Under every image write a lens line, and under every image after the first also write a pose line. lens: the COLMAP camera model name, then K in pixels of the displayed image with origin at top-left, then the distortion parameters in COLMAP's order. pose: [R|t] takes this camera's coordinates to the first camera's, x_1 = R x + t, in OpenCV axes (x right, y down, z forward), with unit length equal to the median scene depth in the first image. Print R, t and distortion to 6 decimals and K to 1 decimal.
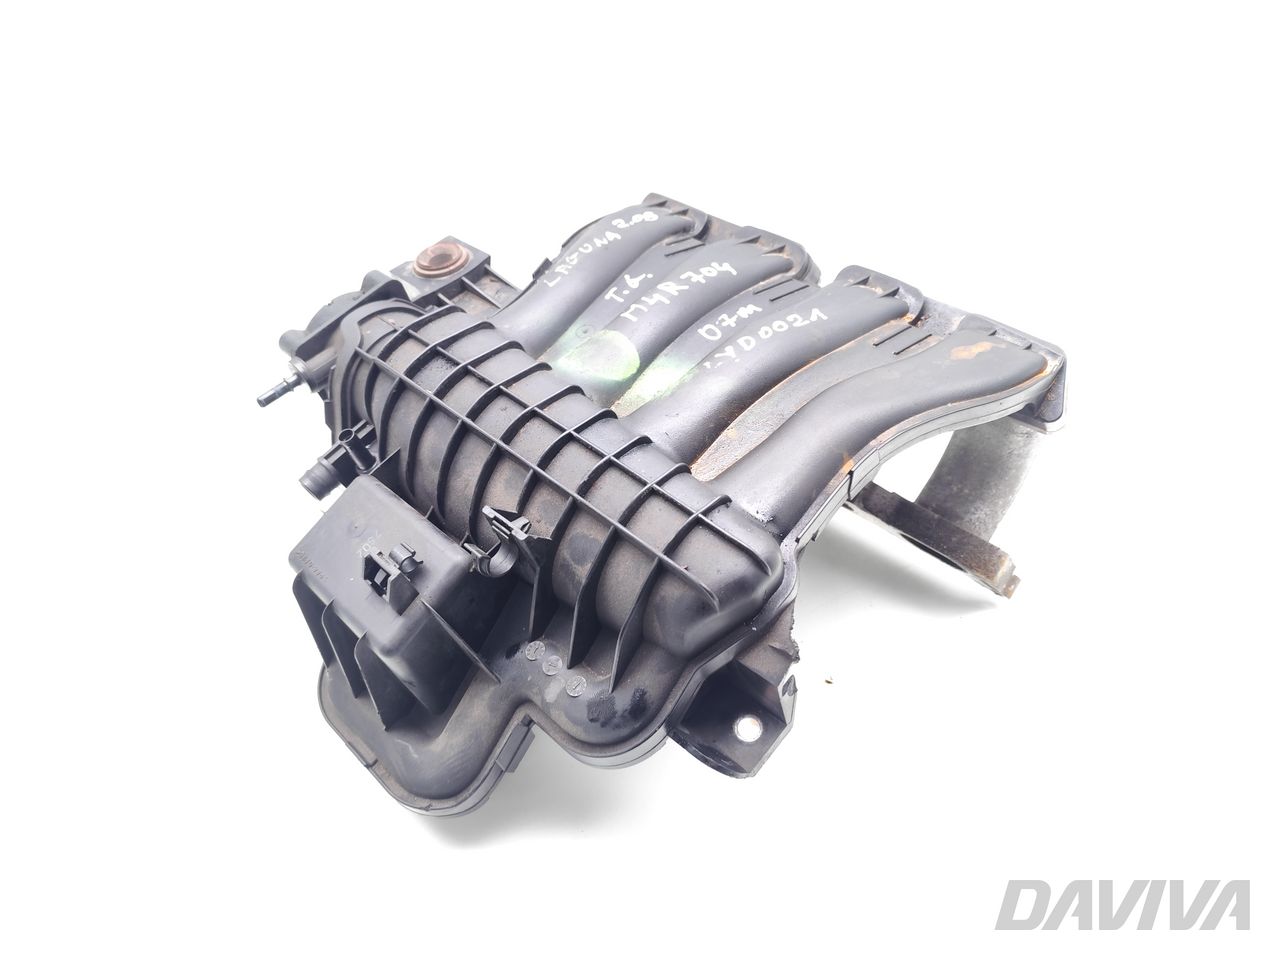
lens RADIAL K [[862.6, 0, 640.0], [0, 862.6, 480.0], [0, 0, 1]] dist [0.000156, -0.000064]
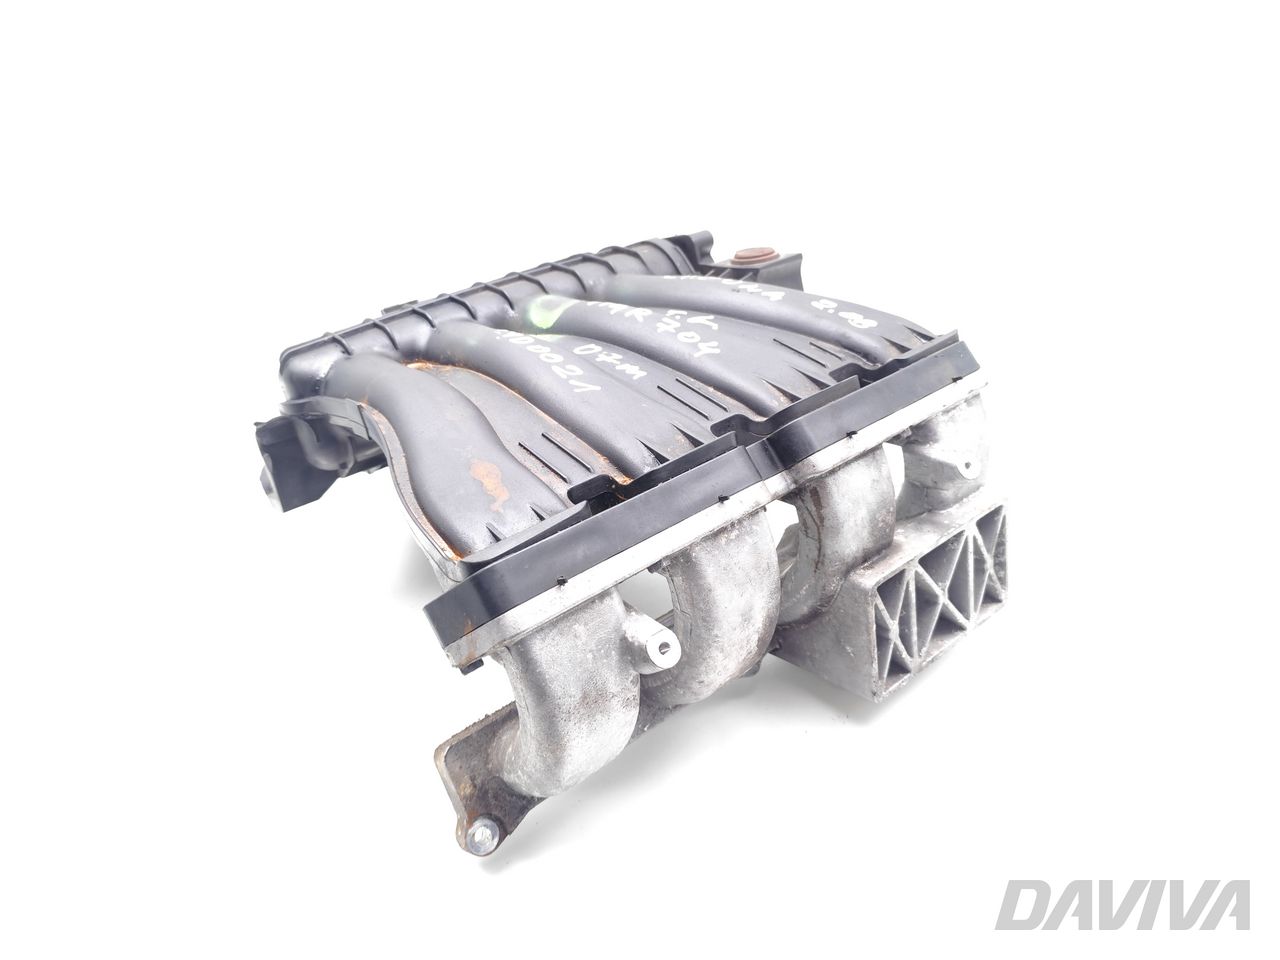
lens RADIAL K [[862.6, 0, 640.0], [0, 862.6, 480.0], [0, 0, 1]] dist [0.000156, -0.000064]
pose [[-0.144399, 0.525590, -0.838394, 1.018435], [-0.576479, 0.643955, 0.502985, -0.623951], [0.804252, 0.555947, 0.210005, 0.912165]]
